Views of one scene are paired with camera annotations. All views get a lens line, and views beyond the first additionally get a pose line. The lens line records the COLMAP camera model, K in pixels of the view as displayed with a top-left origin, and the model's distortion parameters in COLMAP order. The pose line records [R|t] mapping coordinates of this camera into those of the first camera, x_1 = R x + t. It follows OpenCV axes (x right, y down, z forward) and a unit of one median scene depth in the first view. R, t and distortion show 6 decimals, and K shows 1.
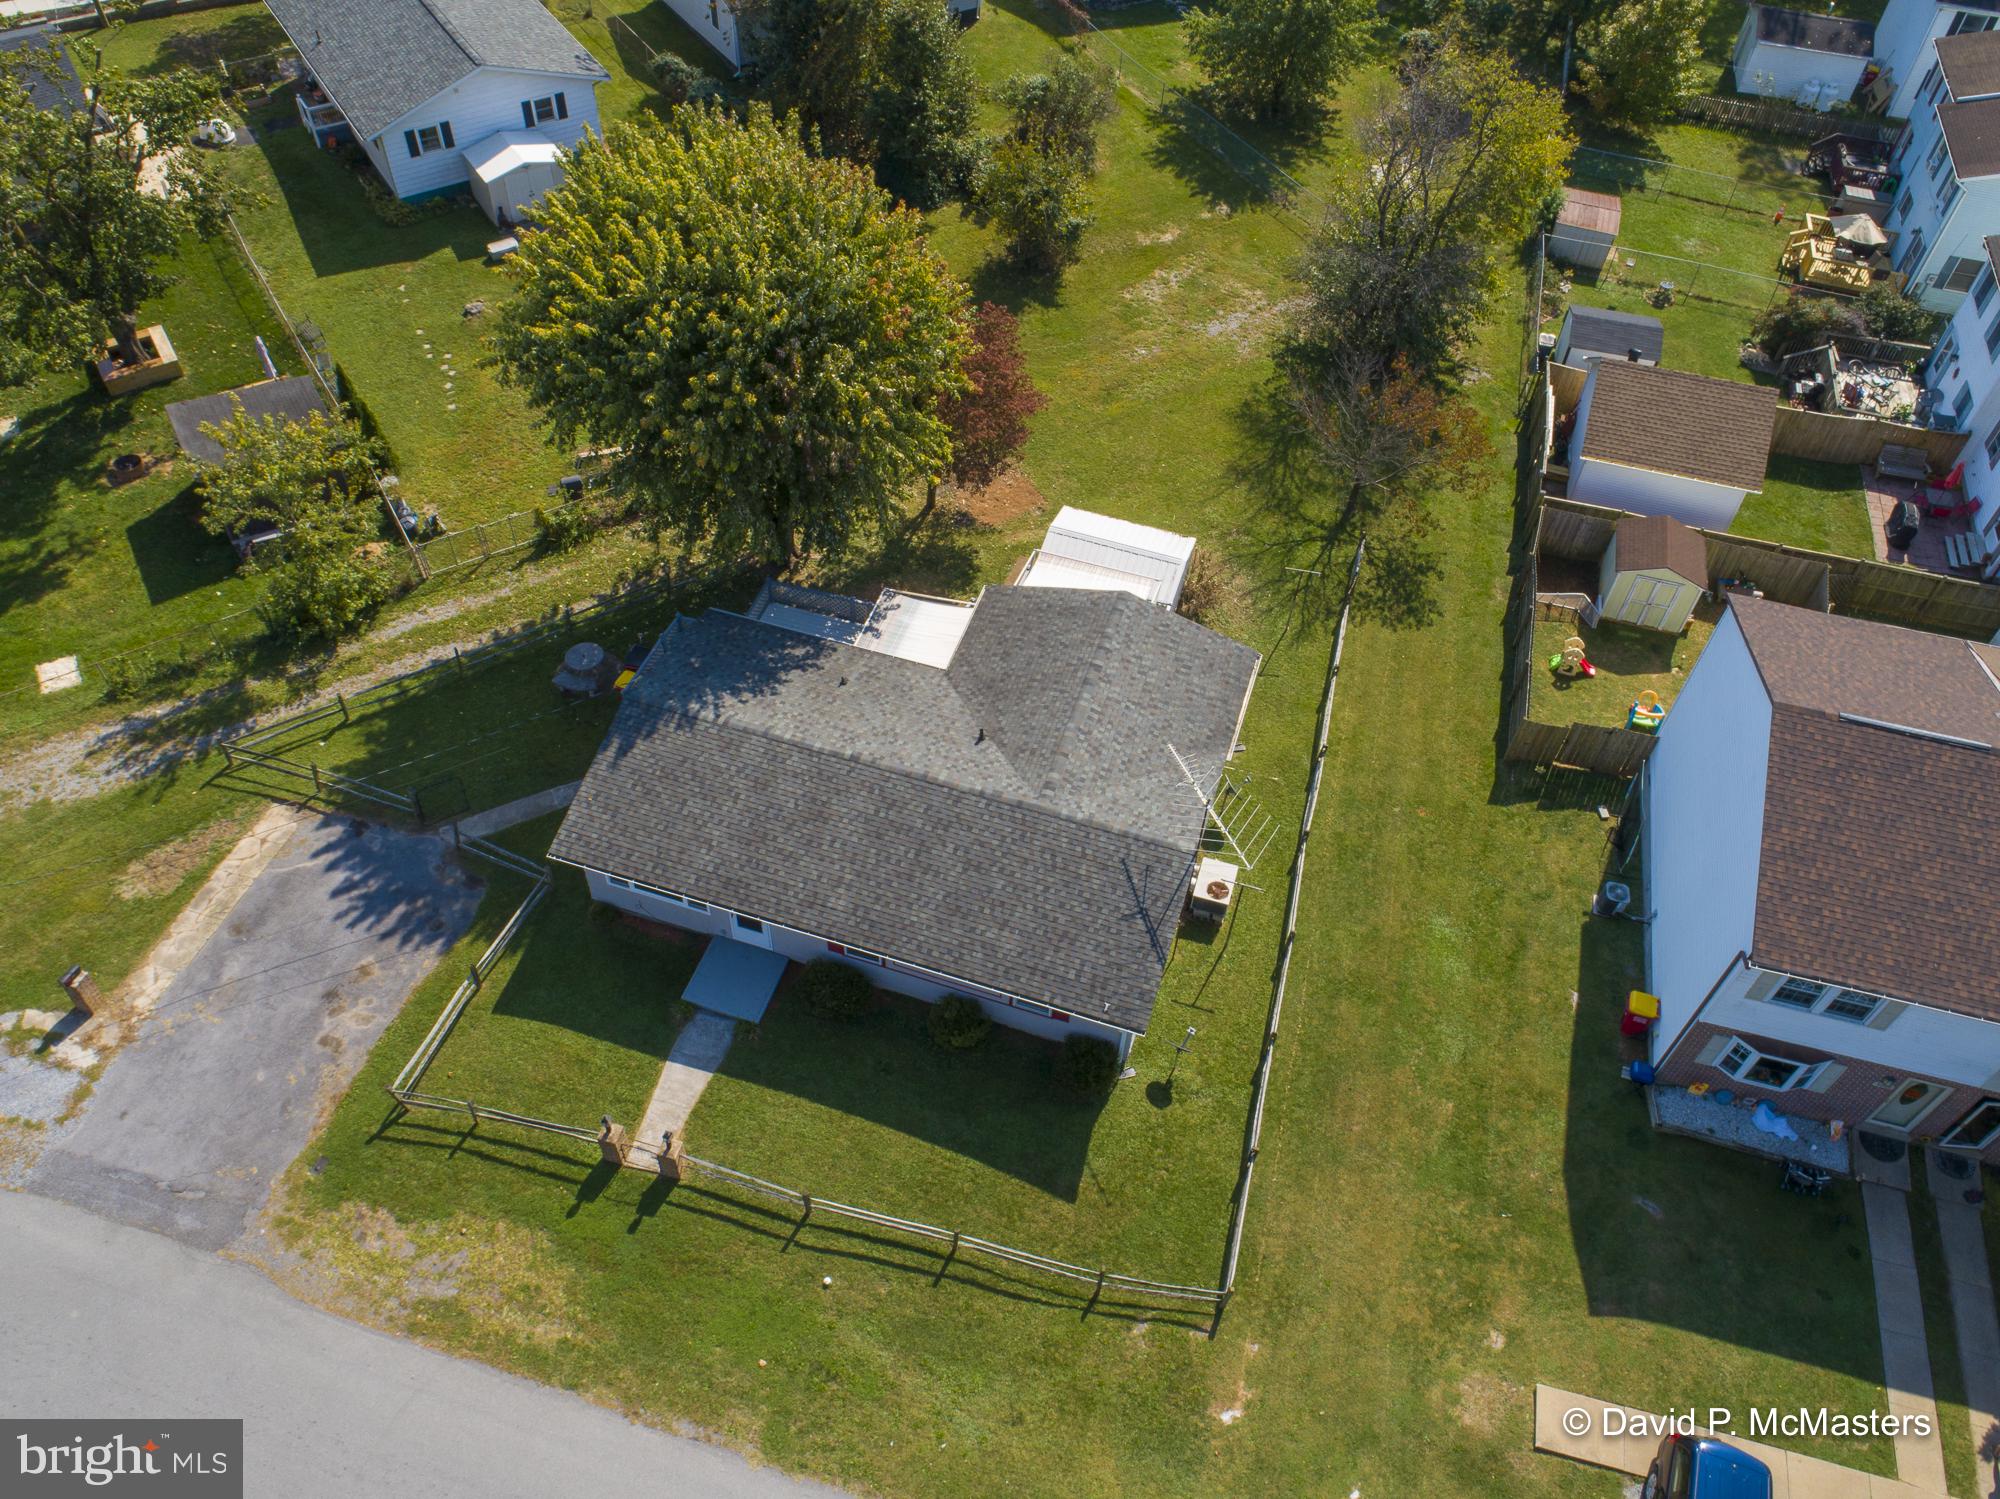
lens RADIAL K [[1503.9, 0, 996.3], [0, 1503.9, 746.2], [0, 0, 1]] dist [-0.027859, 0.012383]
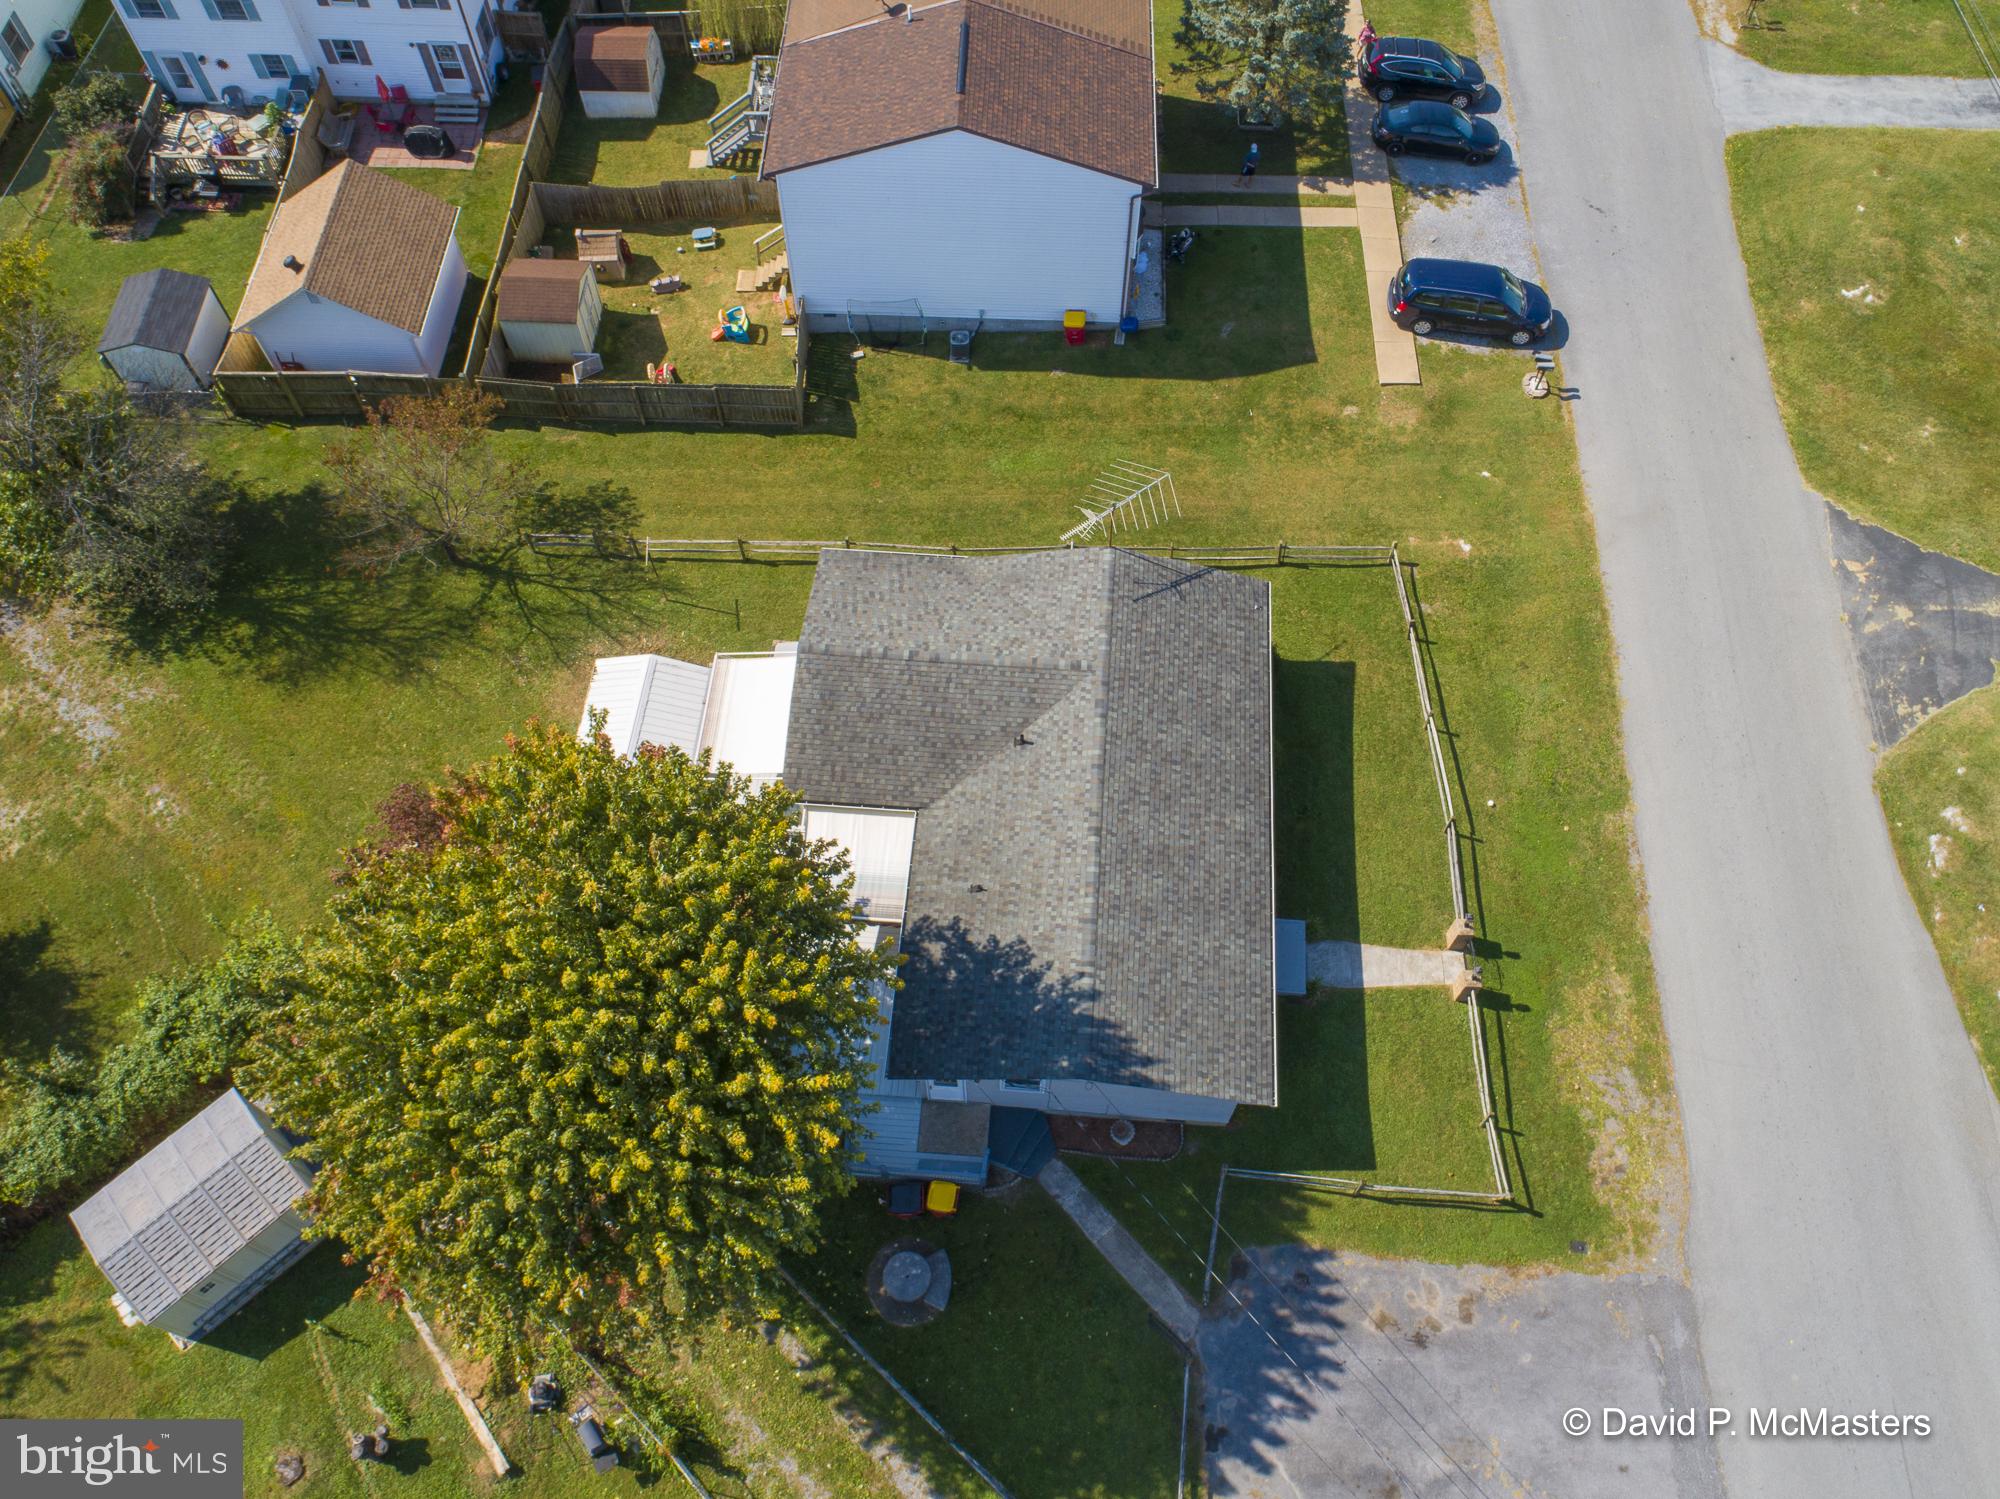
lens RADIAL K [[1549.9, 0, 1027.4], [0, 1549.9, 722.7], [0, 0, 1]] dist [-0.024457, 0.007398]
pose [[-0.243432, -0.860117, 0.448263, -0.455504], [0.717285, 0.151448, 0.680122, -0.695836], [-0.652873, 0.487096, 0.580082, 0.375572]]
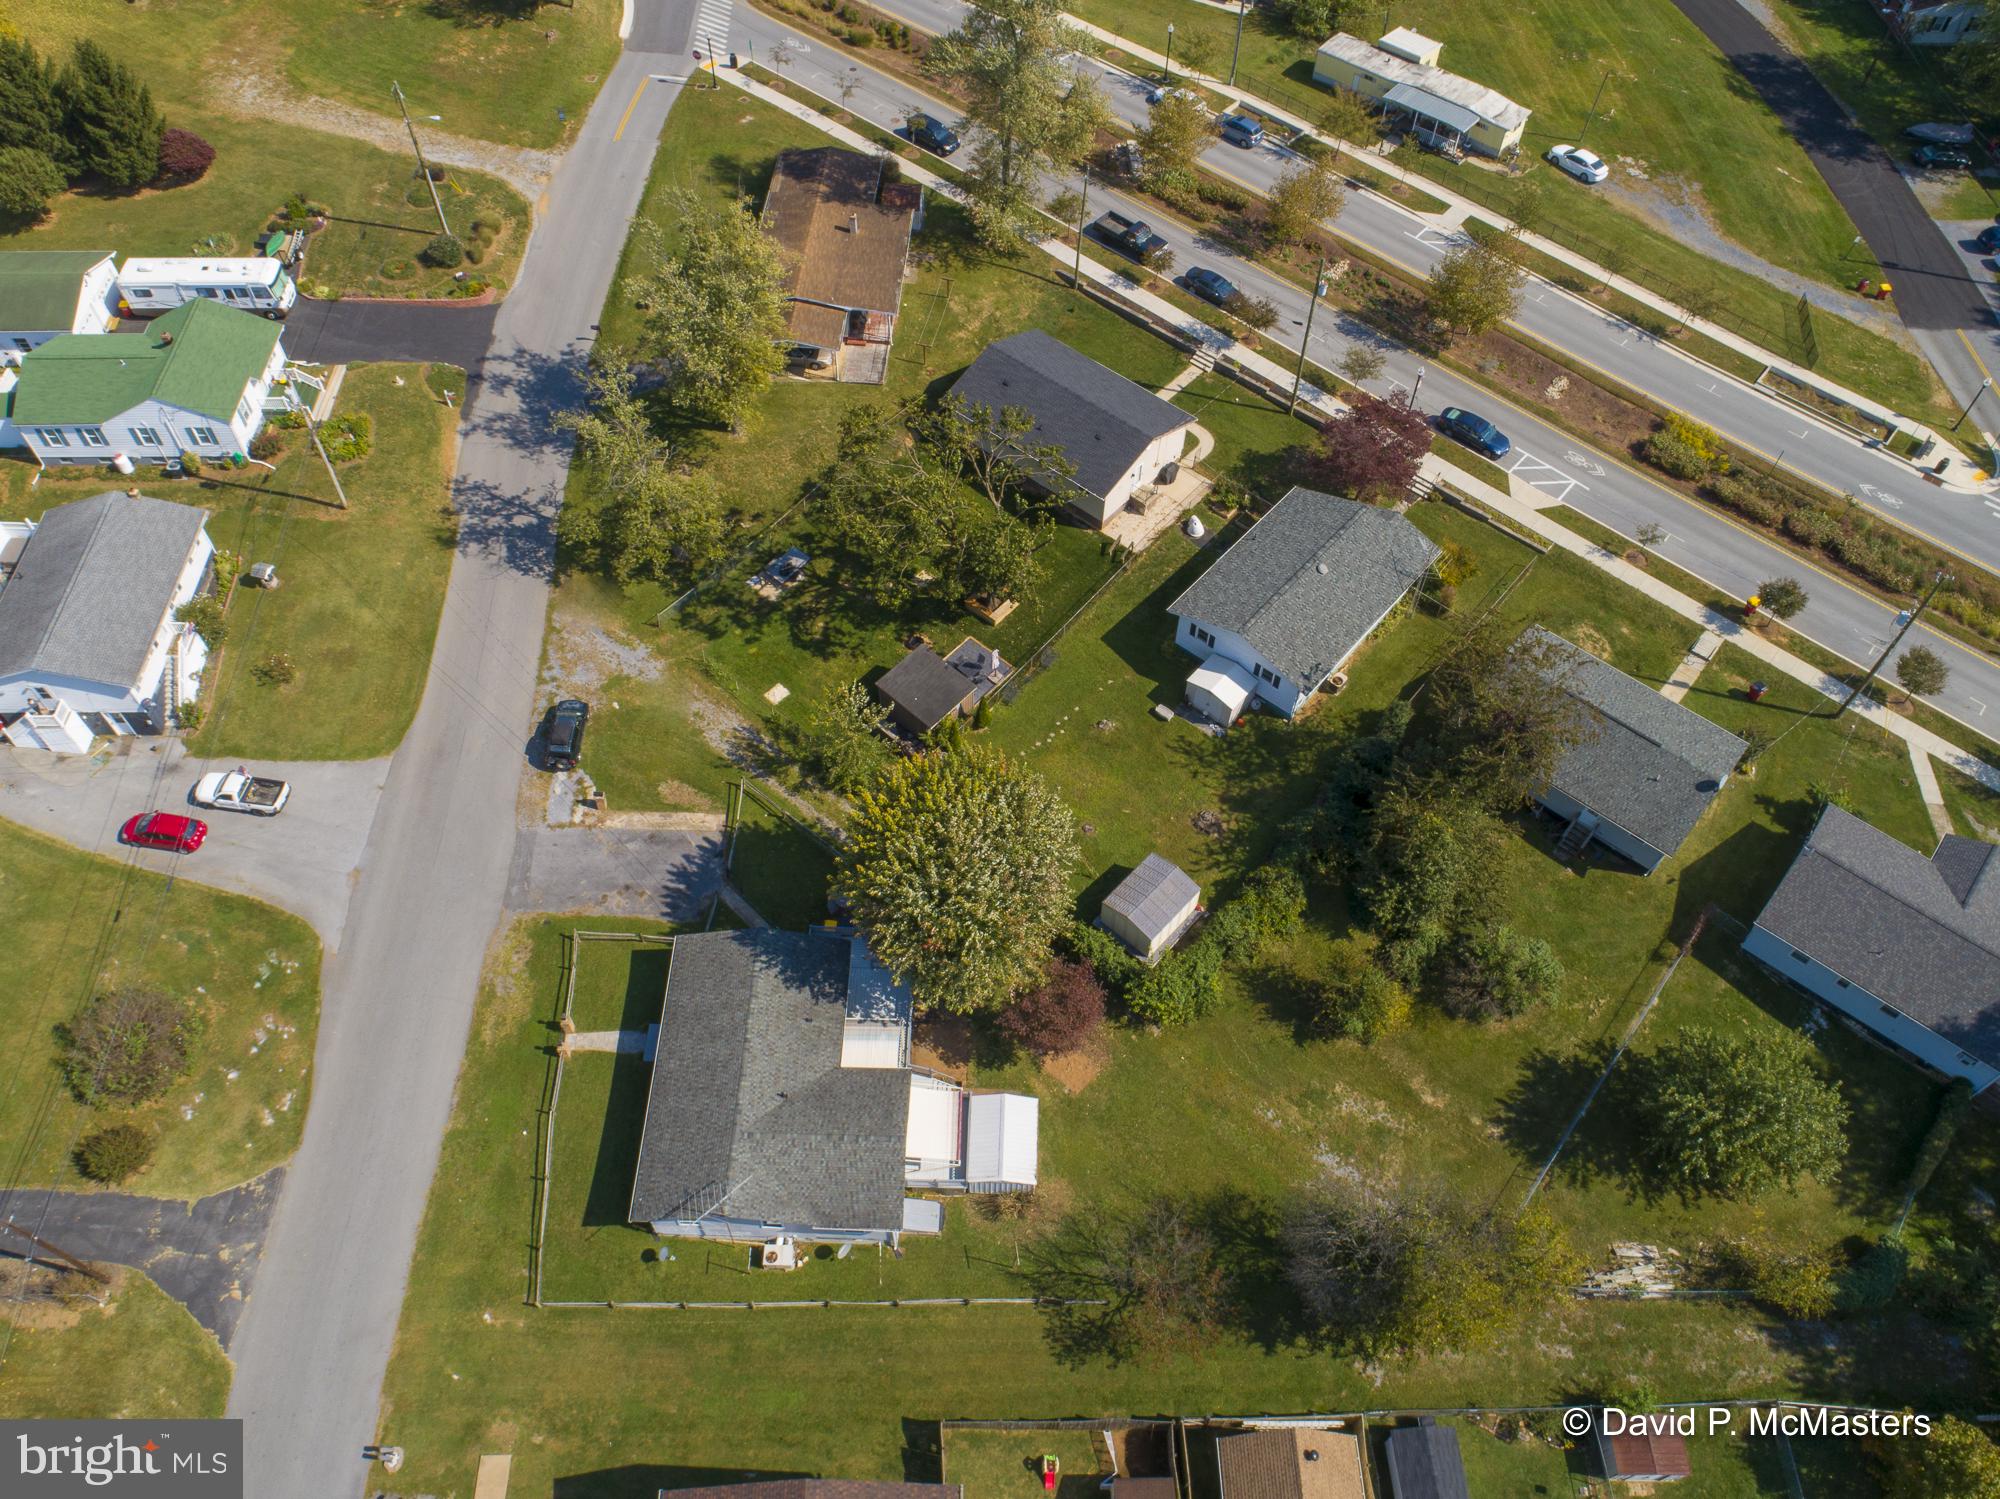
lens RADIAL K [[1503.9, 0, 996.3], [0, 1503.9, 746.2], [0, 0, 1]] dist [-0.027859, 0.012383]
pose [[0.288670, 0.758622, -0.584092, 0.812053], [-0.728609, 0.569839, 0.380017, -1.134714], [0.621127, 0.315875, 0.717234, -0.314028]]
